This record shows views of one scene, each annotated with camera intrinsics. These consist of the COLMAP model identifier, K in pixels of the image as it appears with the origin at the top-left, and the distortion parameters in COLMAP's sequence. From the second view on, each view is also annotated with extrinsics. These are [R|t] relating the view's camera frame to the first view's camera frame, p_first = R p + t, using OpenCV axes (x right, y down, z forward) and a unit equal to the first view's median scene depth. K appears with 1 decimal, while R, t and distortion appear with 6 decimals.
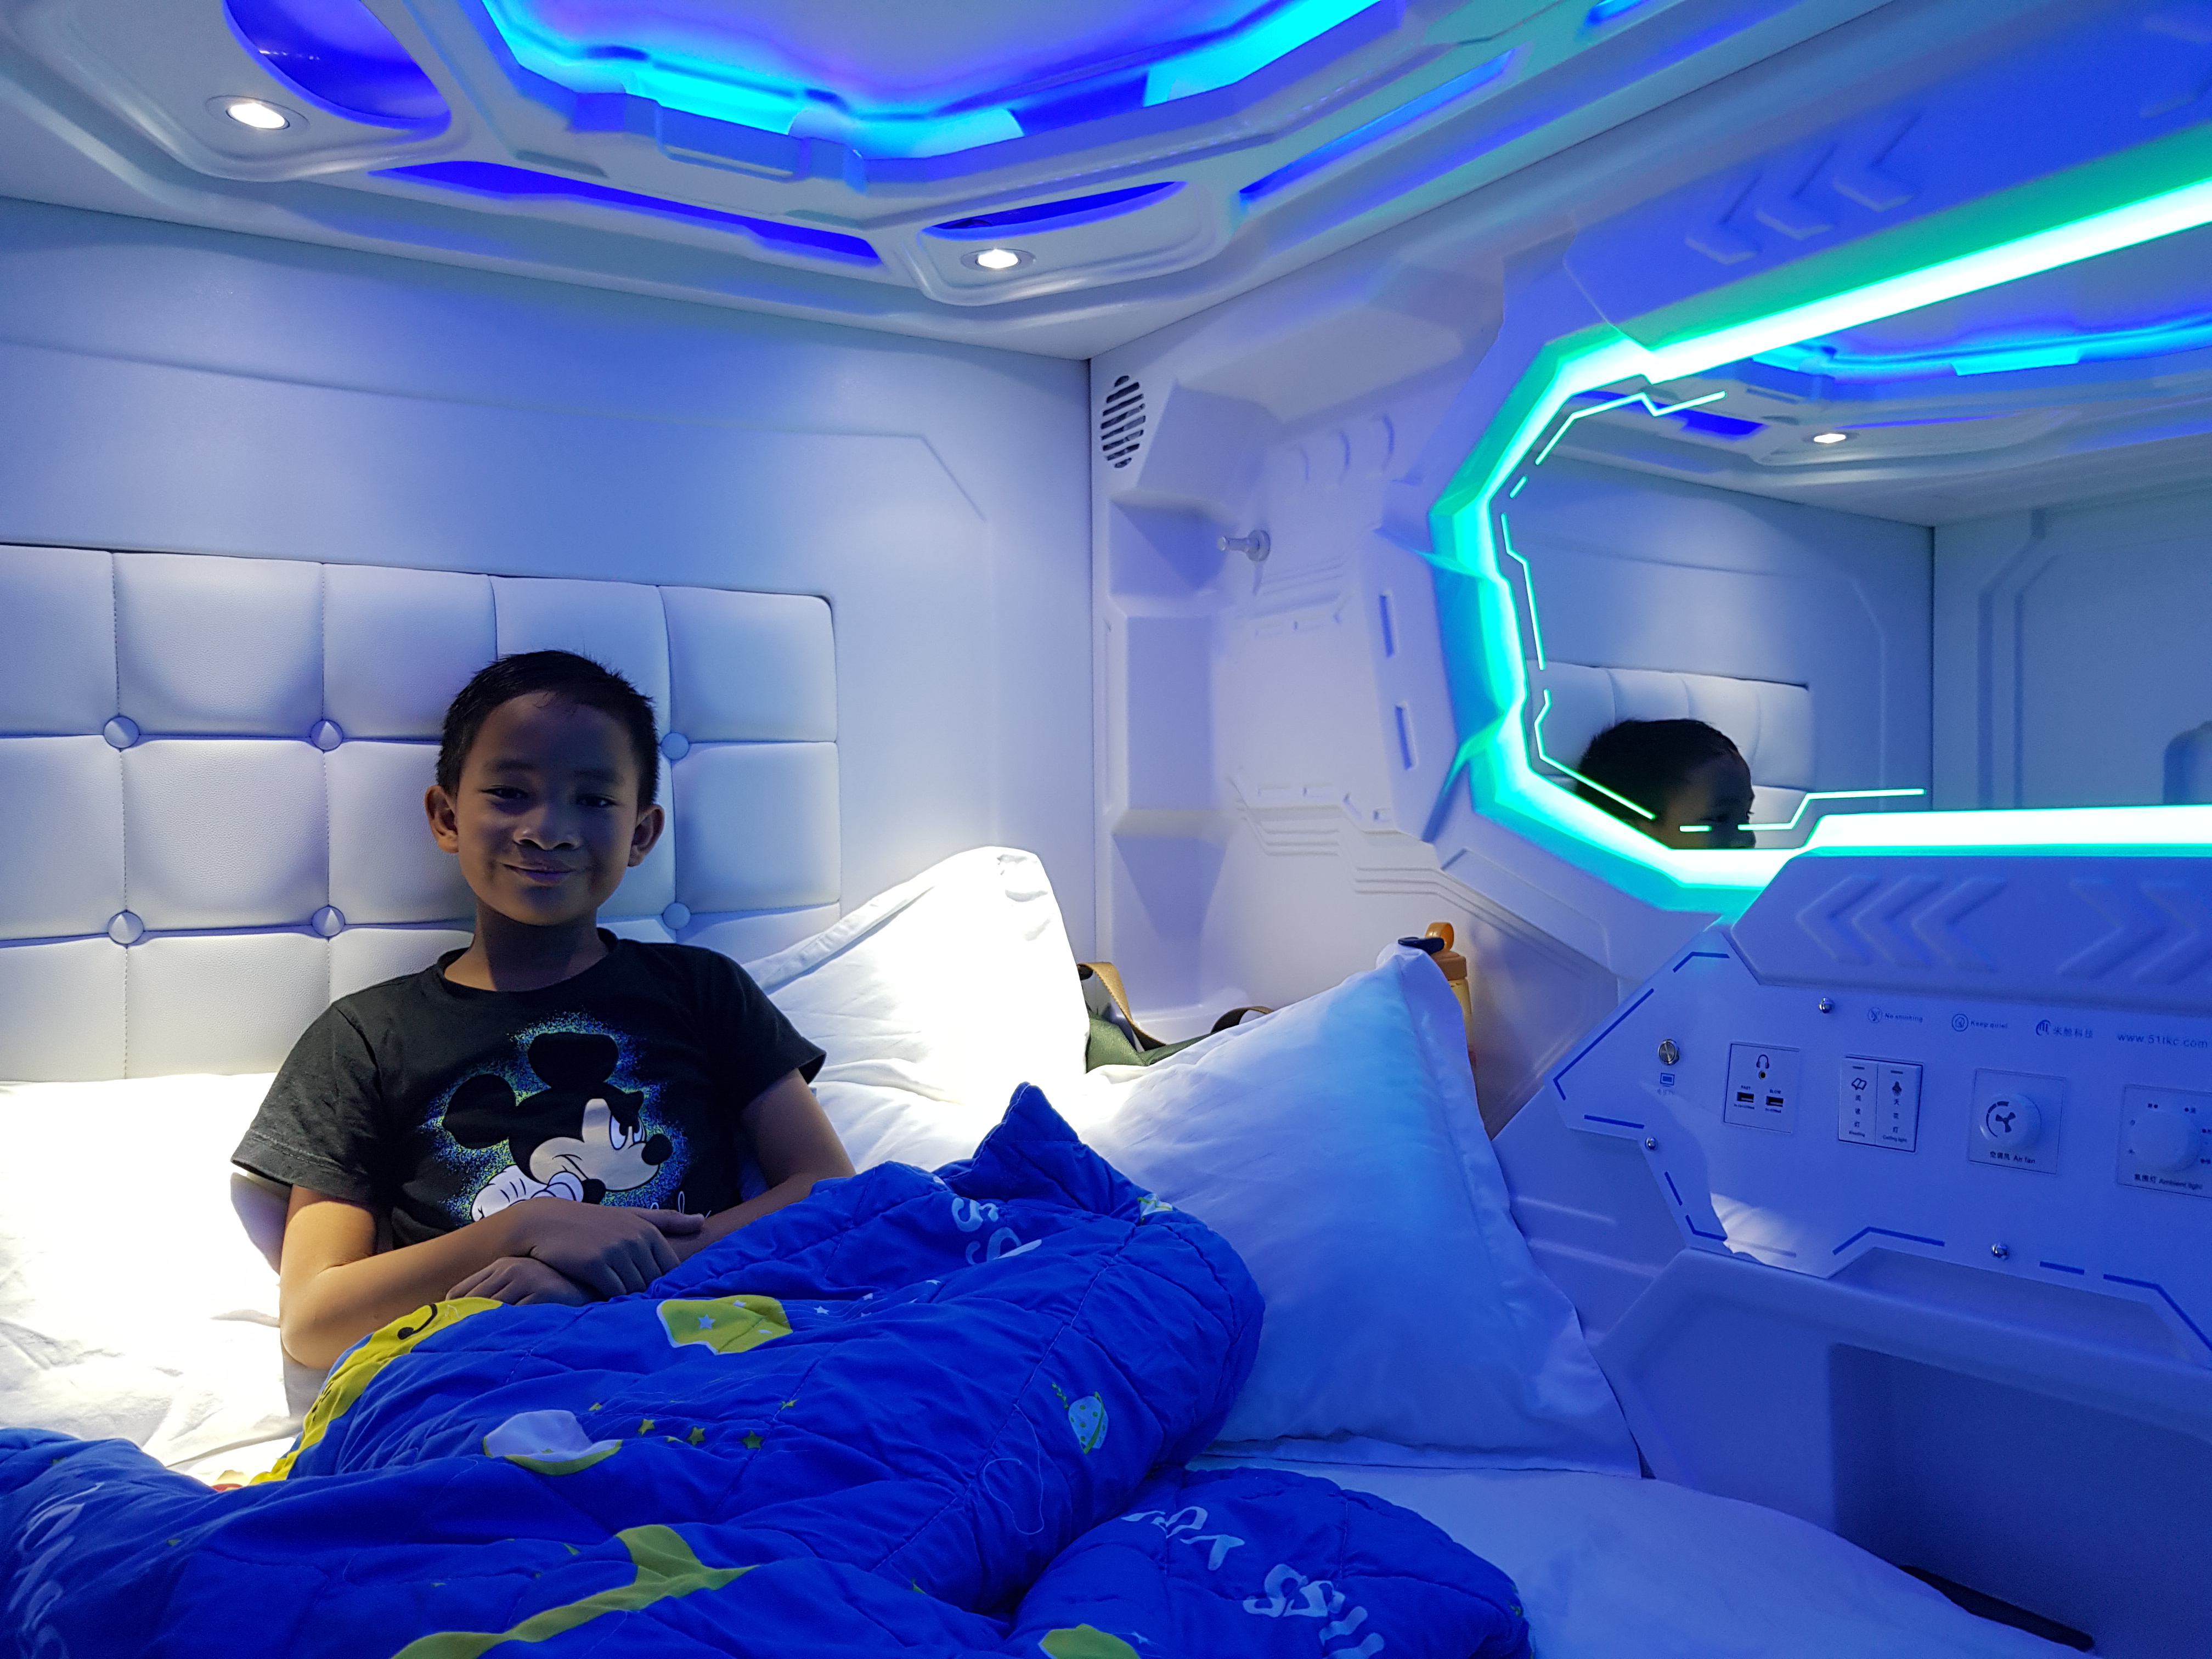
lens RADIAL K [[1677.4, 0, 1106.0], [0, 1677.4, 829.5], [0, 0, 1]] dist [0.069400, -0.137585]
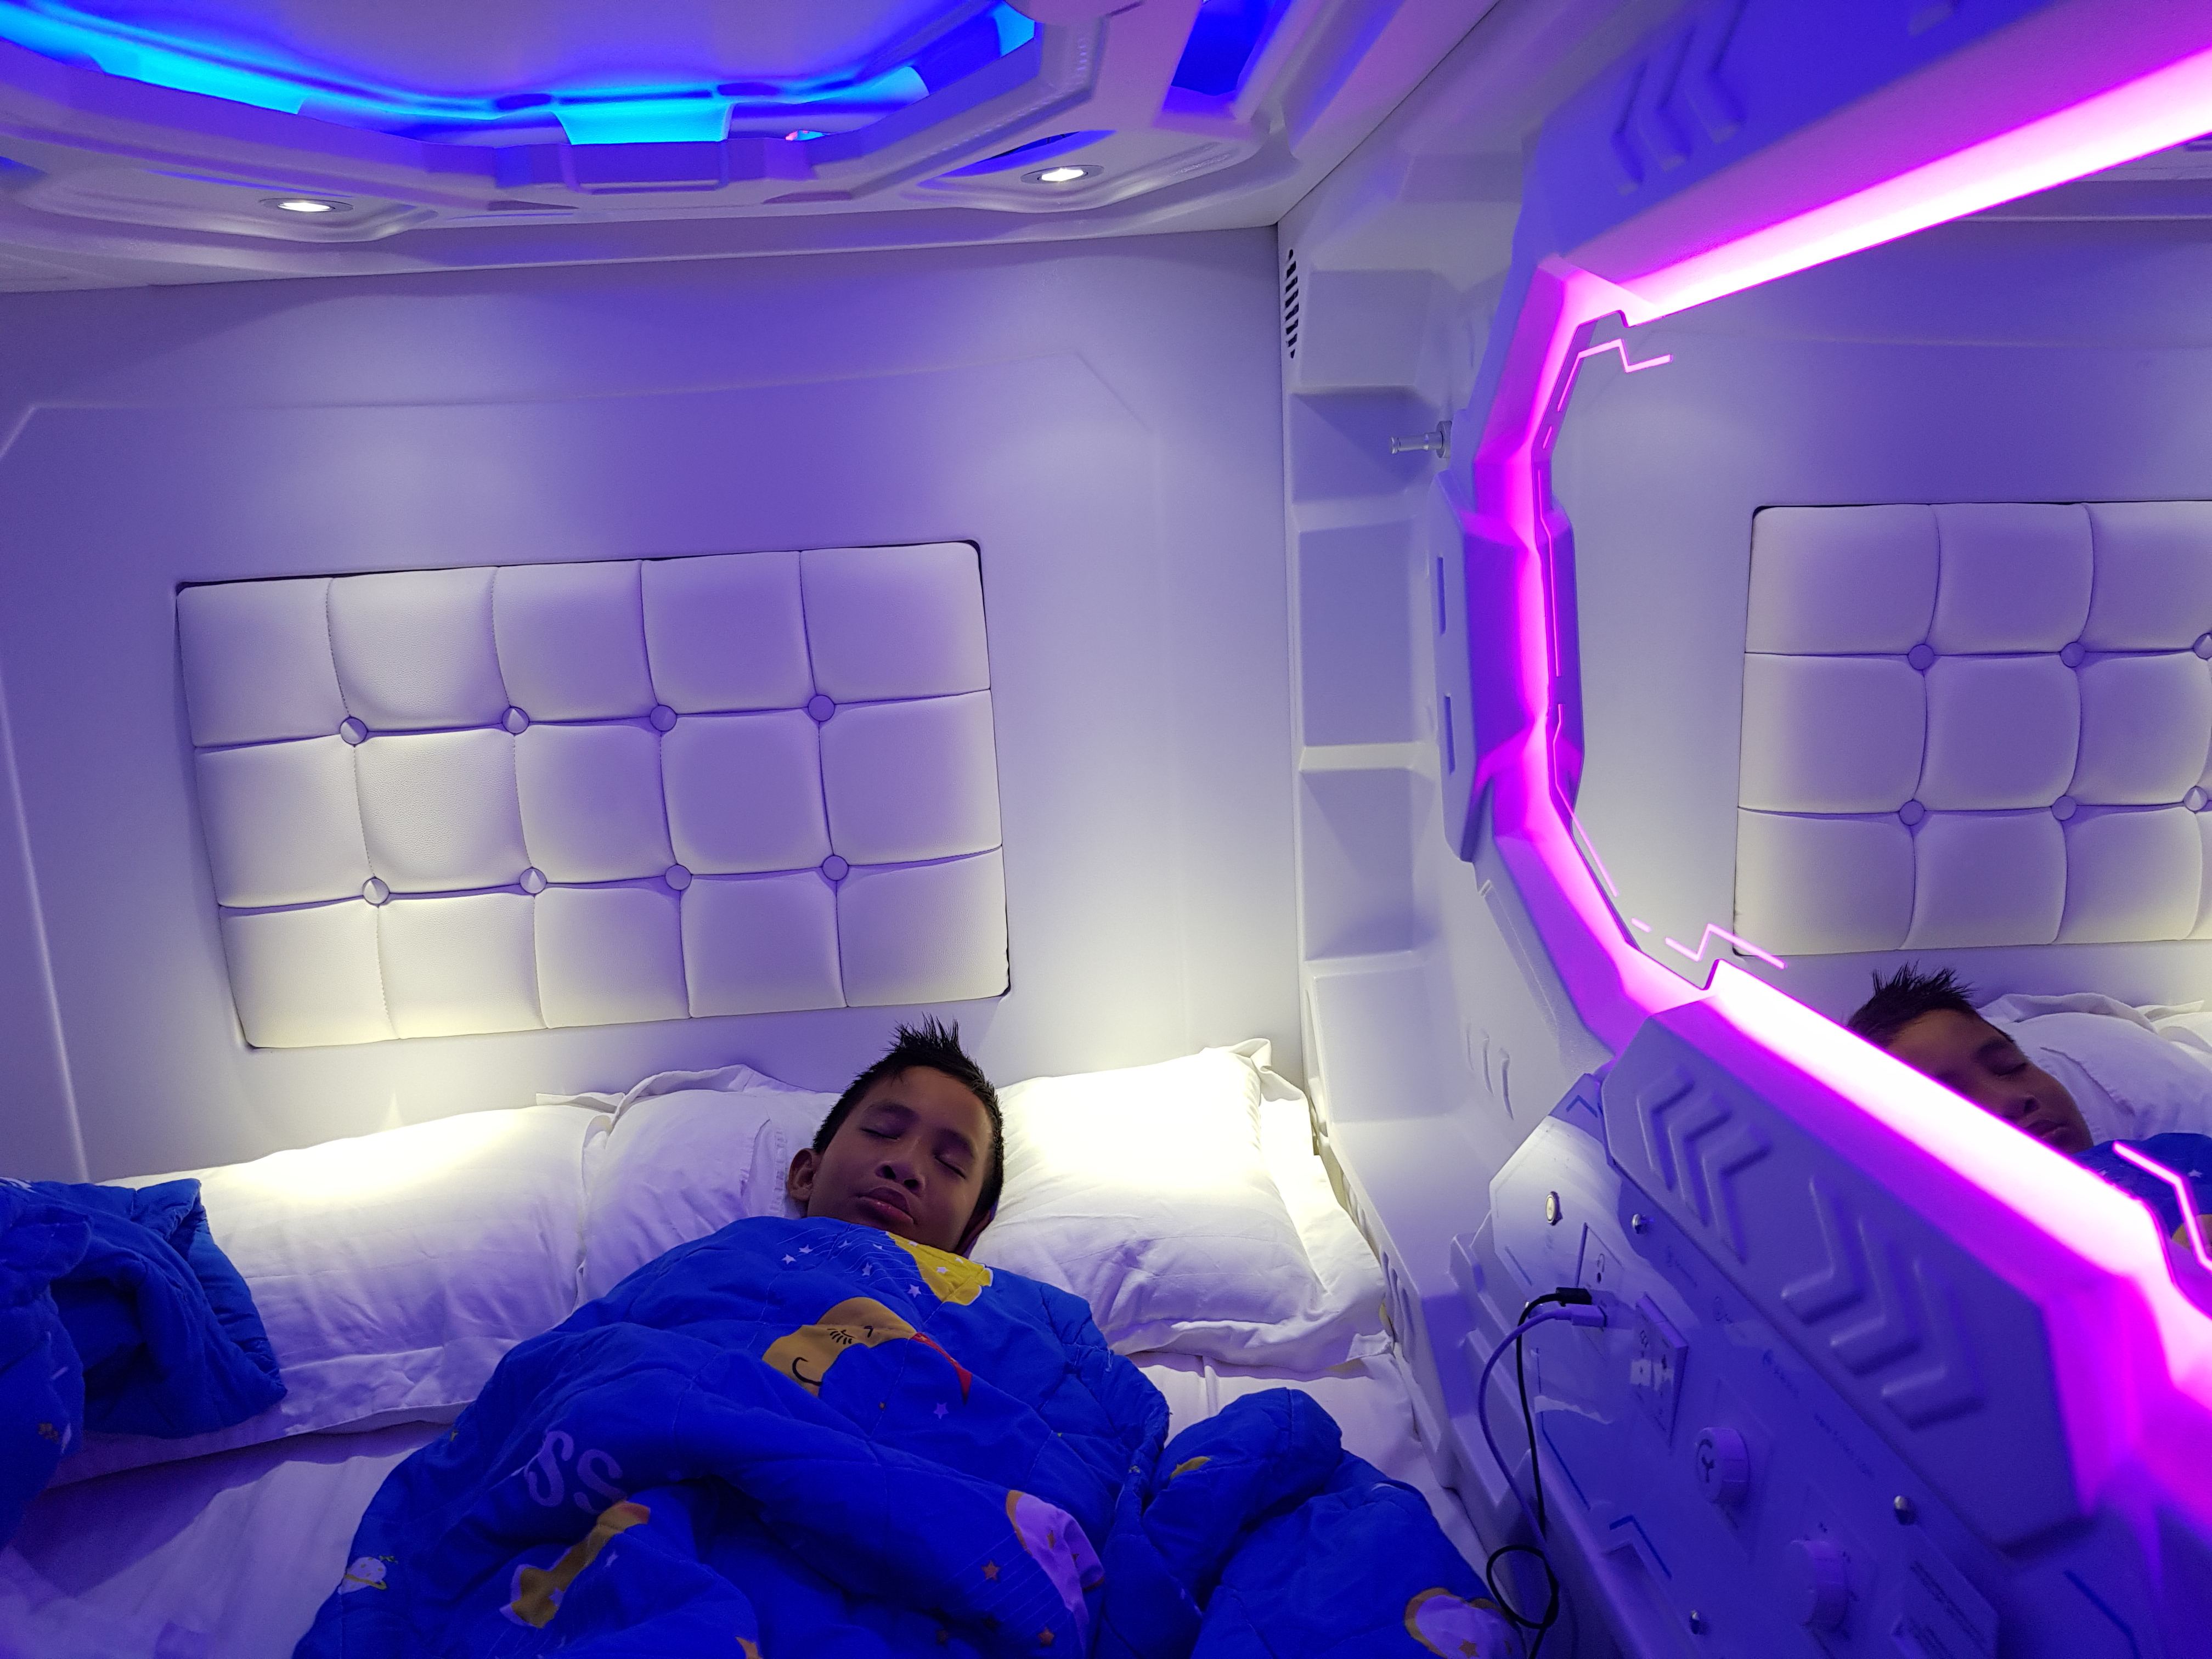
lens RADIAL K [[1677.4, 0, 1106.0], [0, 1677.4, 829.5], [0, 0, 1]] dist [0.069400, -0.137585]
pose [[0.885300, 0.043003, -0.463028, 0.442945], [0.046662, 0.982474, 0.180463, -0.178625], [0.462674, -0.181369, 0.867778, 0.192251]]
